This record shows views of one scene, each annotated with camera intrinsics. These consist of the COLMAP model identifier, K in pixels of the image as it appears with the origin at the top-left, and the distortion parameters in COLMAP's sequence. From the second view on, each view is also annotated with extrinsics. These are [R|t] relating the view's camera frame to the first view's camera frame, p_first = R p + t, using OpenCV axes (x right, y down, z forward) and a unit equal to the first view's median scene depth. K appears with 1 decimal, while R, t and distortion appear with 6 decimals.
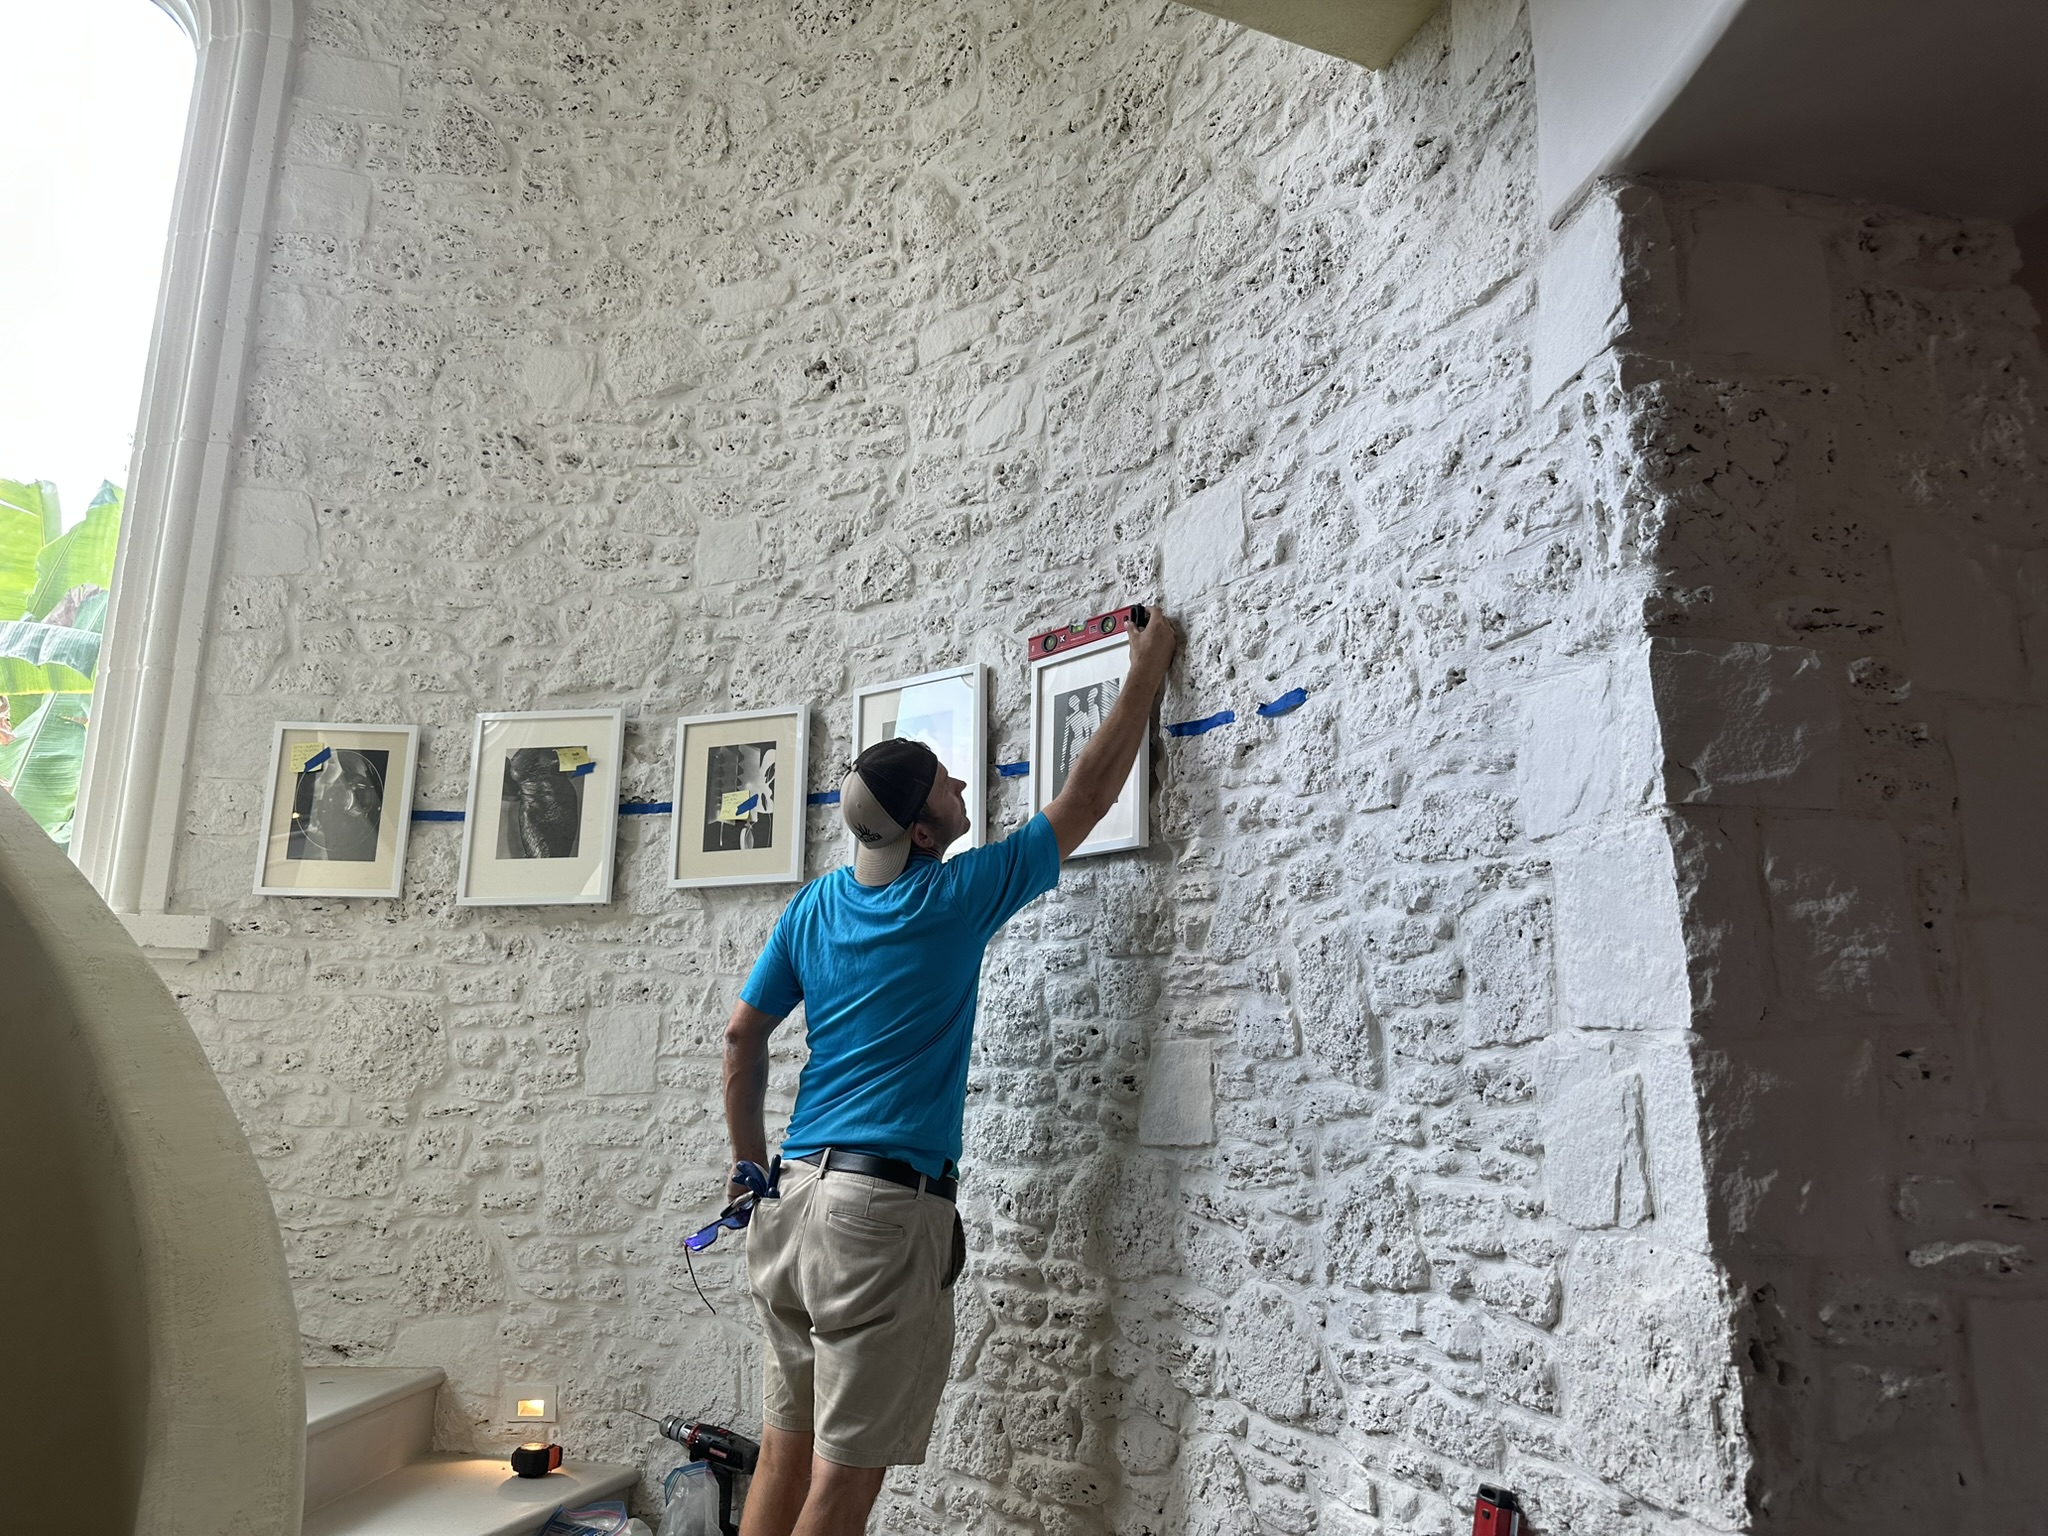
lens RADIAL K [[1420.2, 0, 1028.1], [0, 1420.2, 763.4], [0, 0, 1]] dist [0.050724, -0.060225]
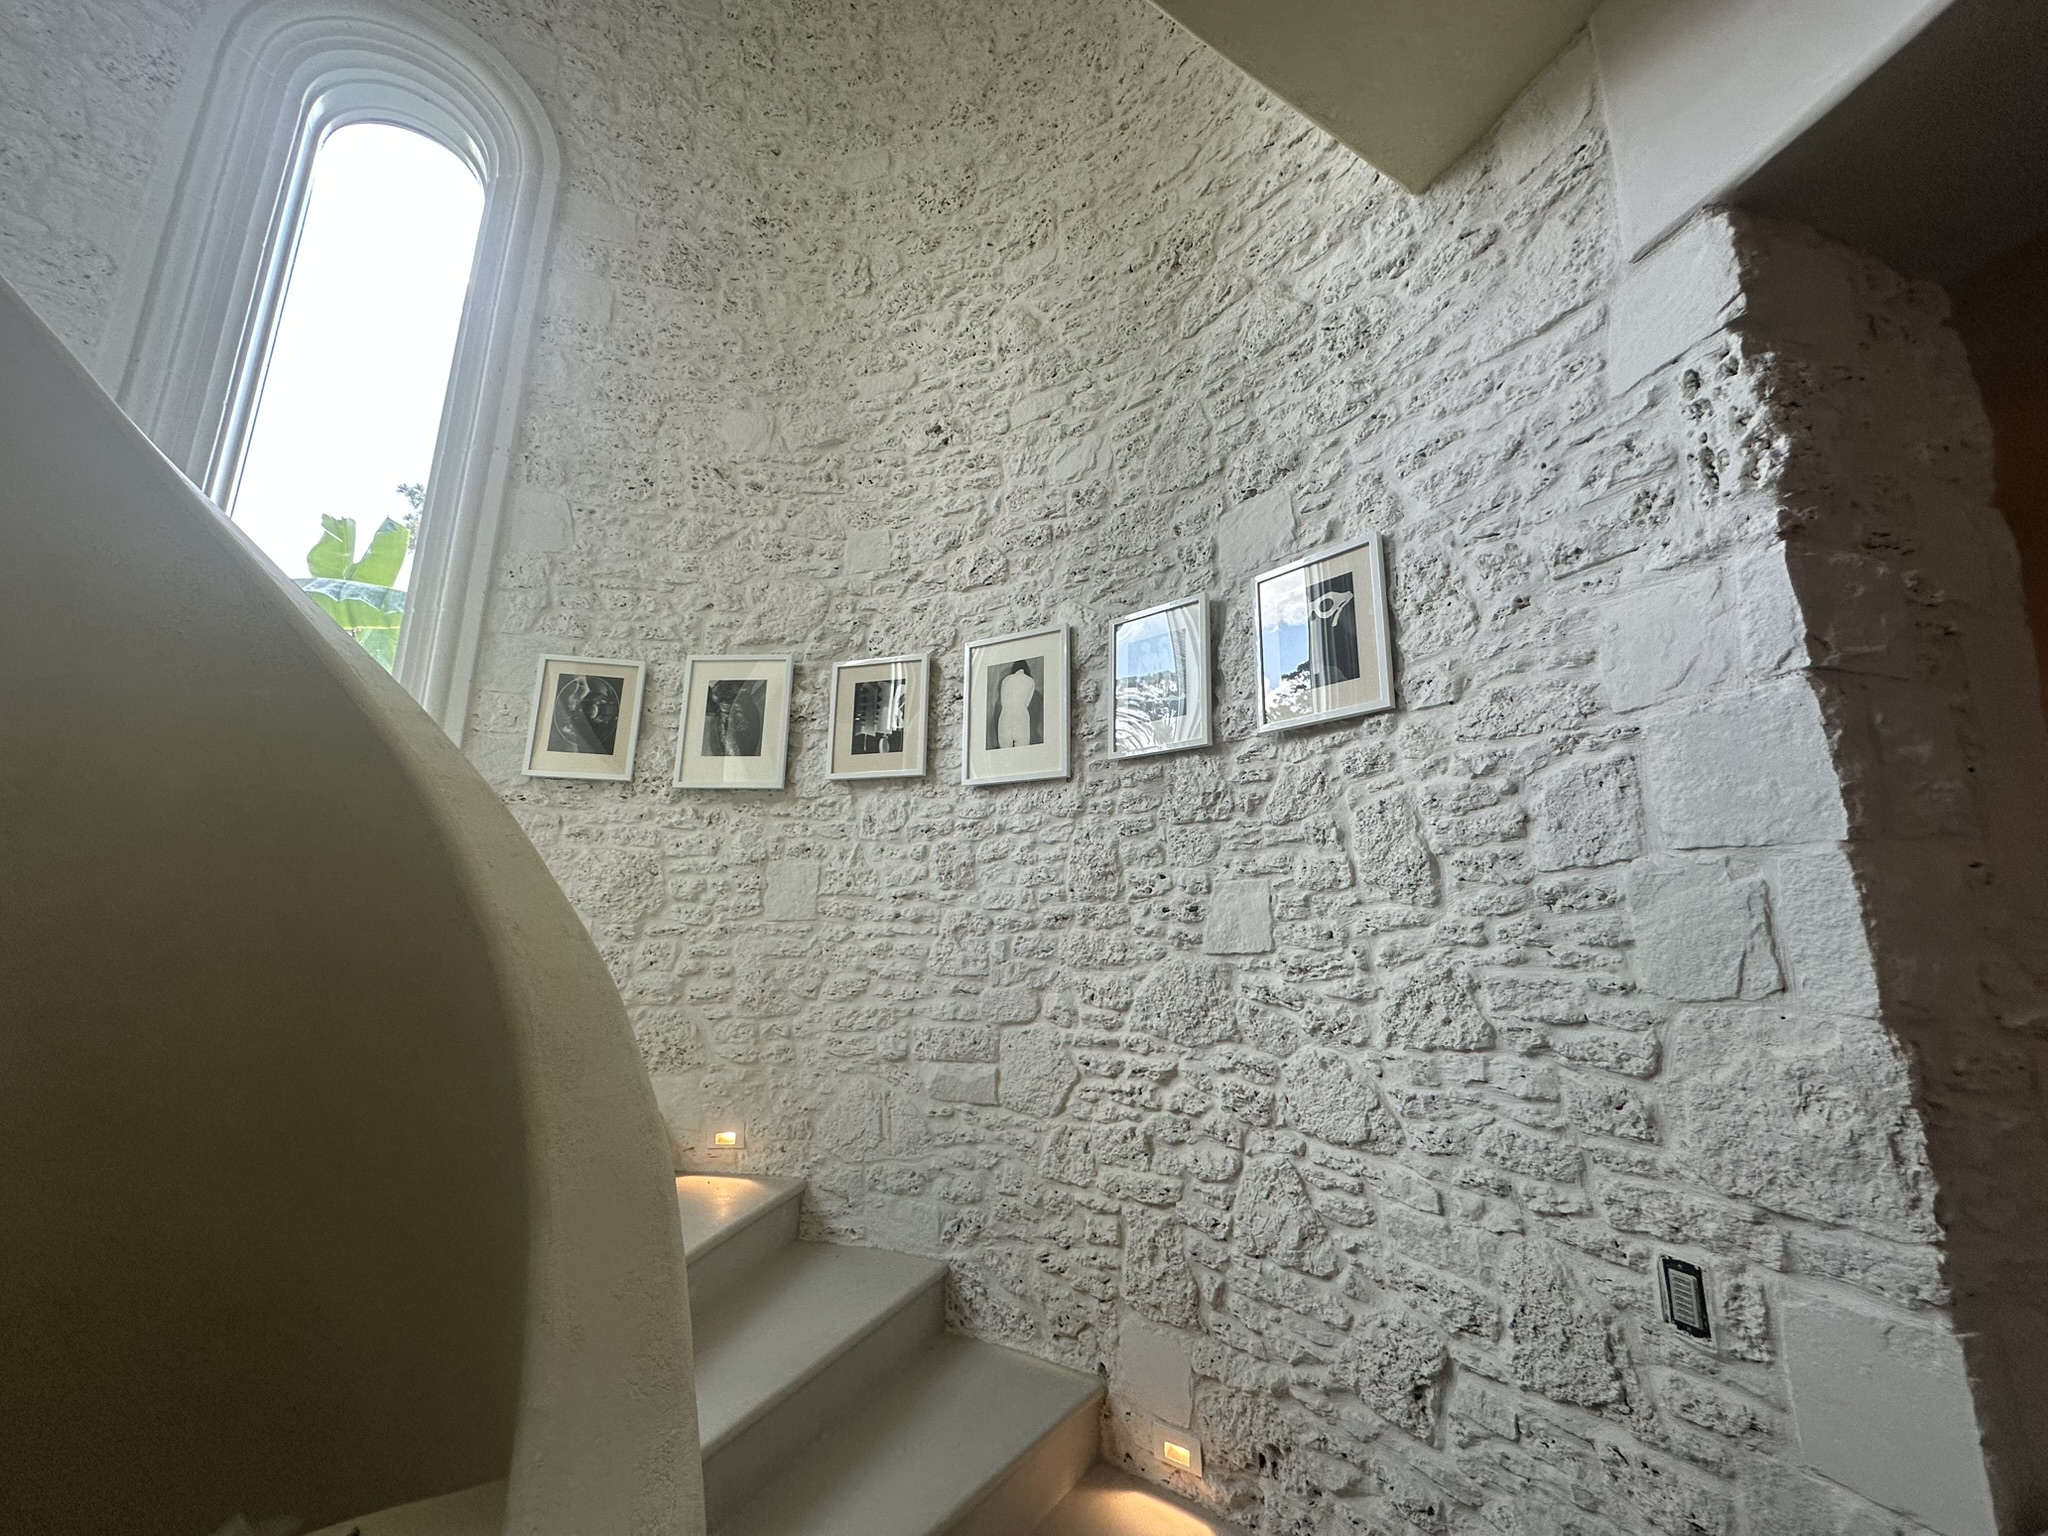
lens RADIAL K [[807.7, 0, 1022.8], [0, 807.7, 767.2], [0, 0, 1]] dist [-0.002795, 0.001742]
pose [[0.993045, 0.032233, 0.113235, -0.180573], [-0.033502, 0.999395, 0.009316, 0.074704], [-0.112866, -0.013045, 0.993525, 0.204736]]
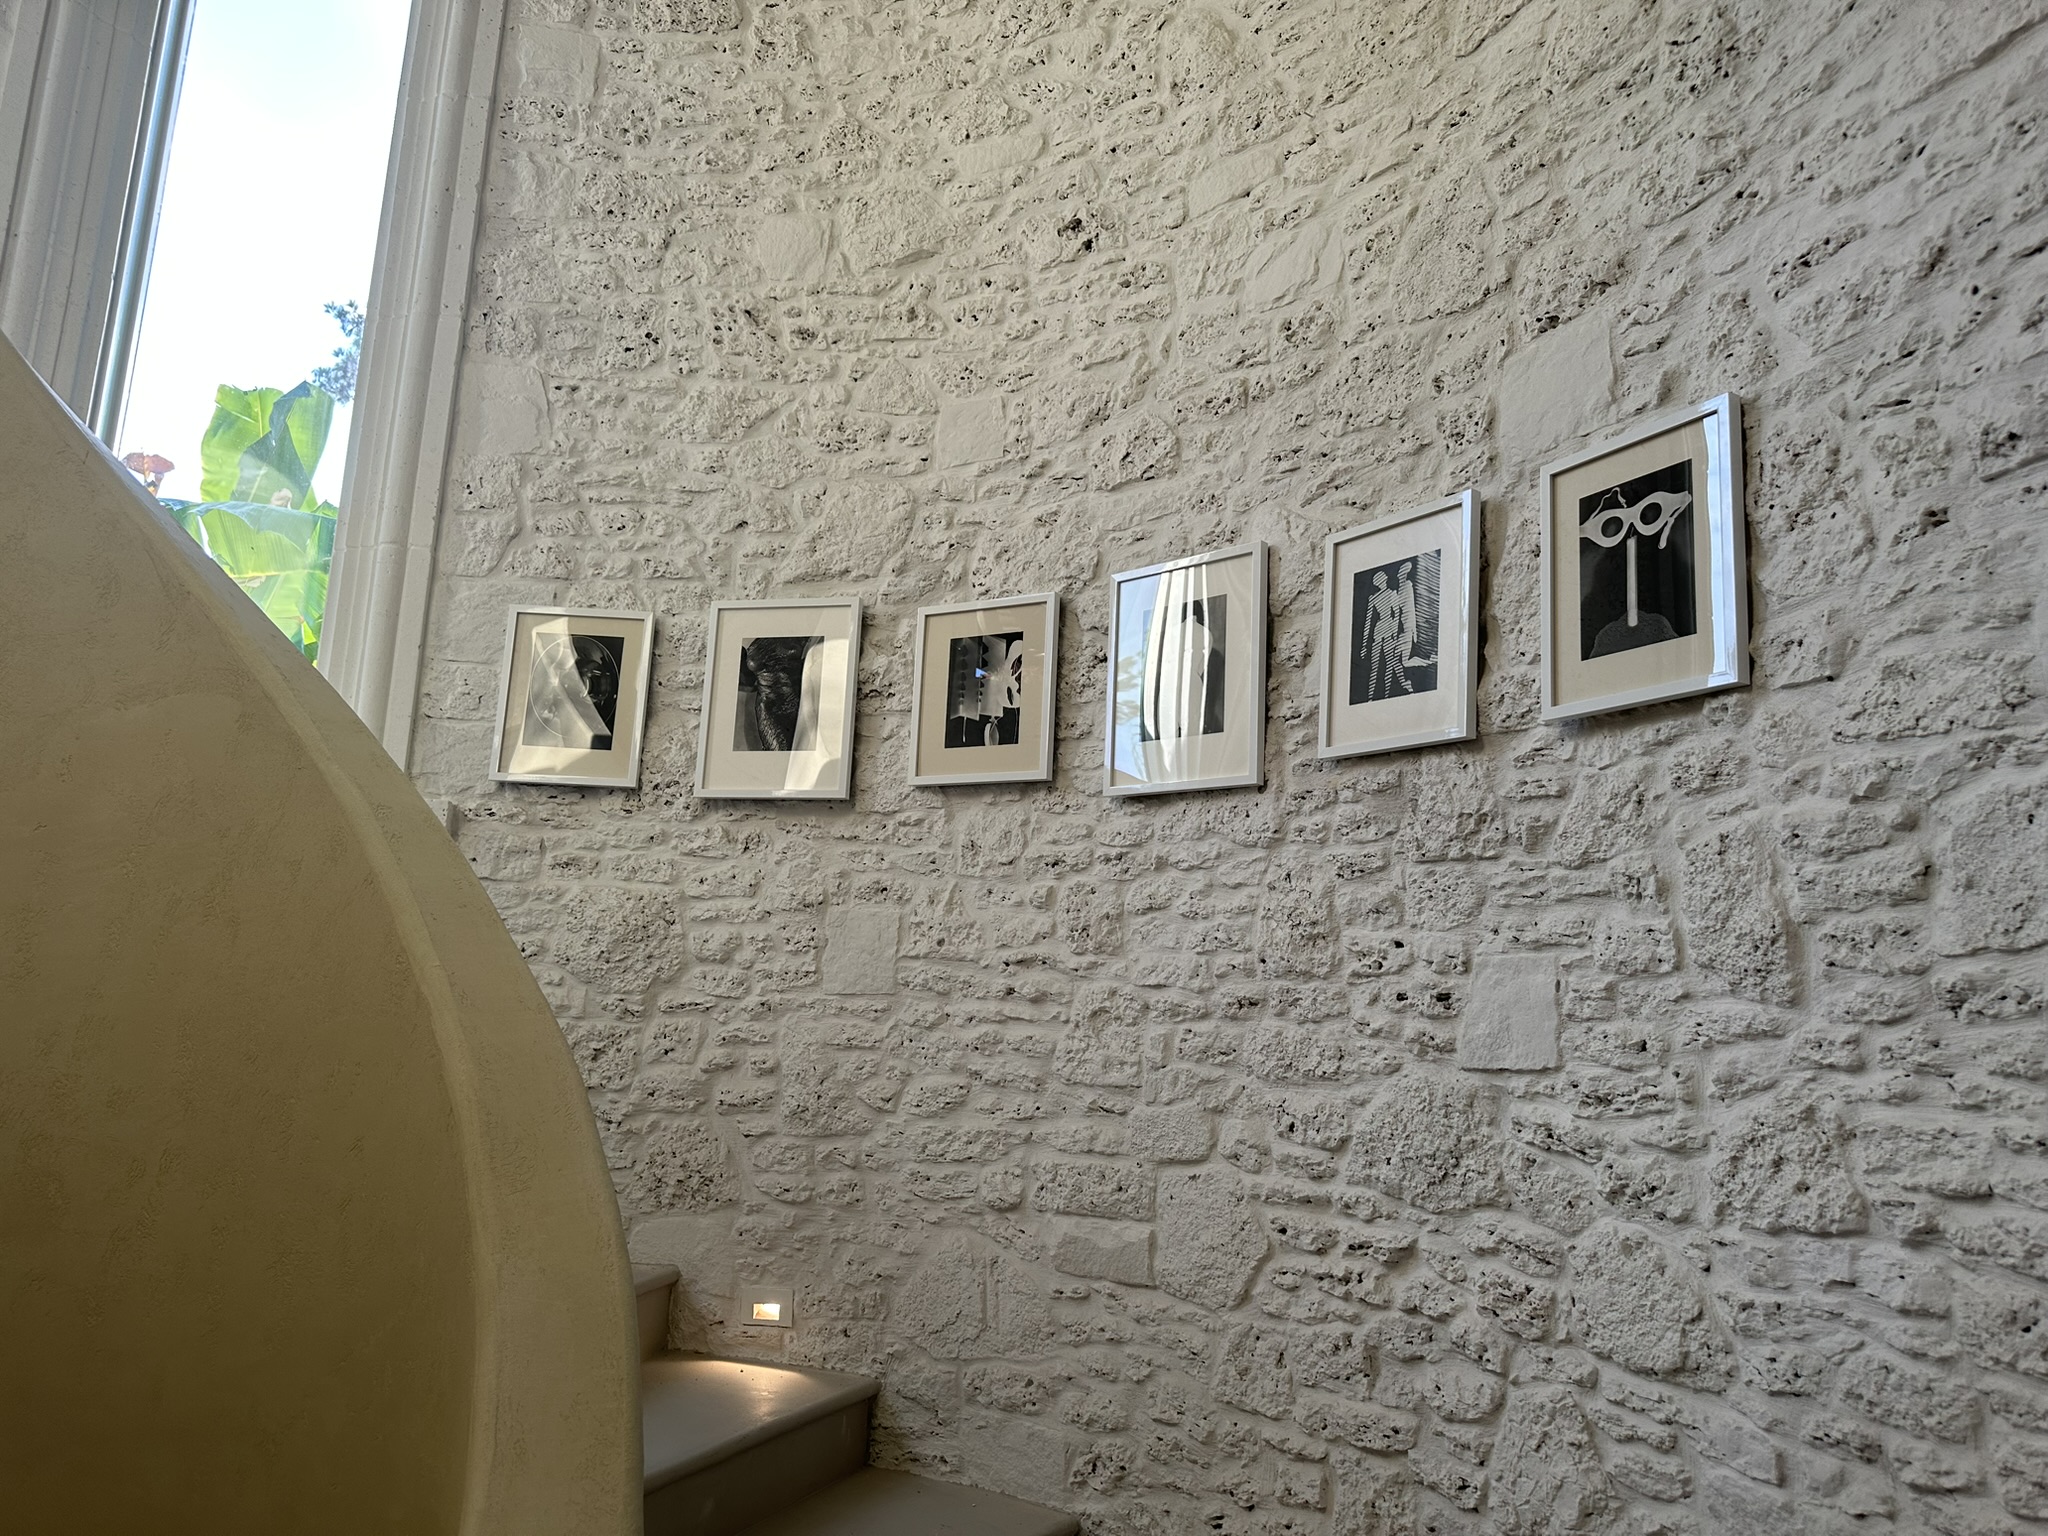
lens RADIAL K [[1420.2, 0, 1030.9], [0, 1420.2, 782.4], [0, 0, 1]] dist [0.050724, -0.060225]
pose [[0.995384, 0.026744, -0.092173, -0.101886], [-0.022216, 0.998512, 0.049804, 0.045282], [0.093368, -0.047526, 0.994497, 0.078558]]
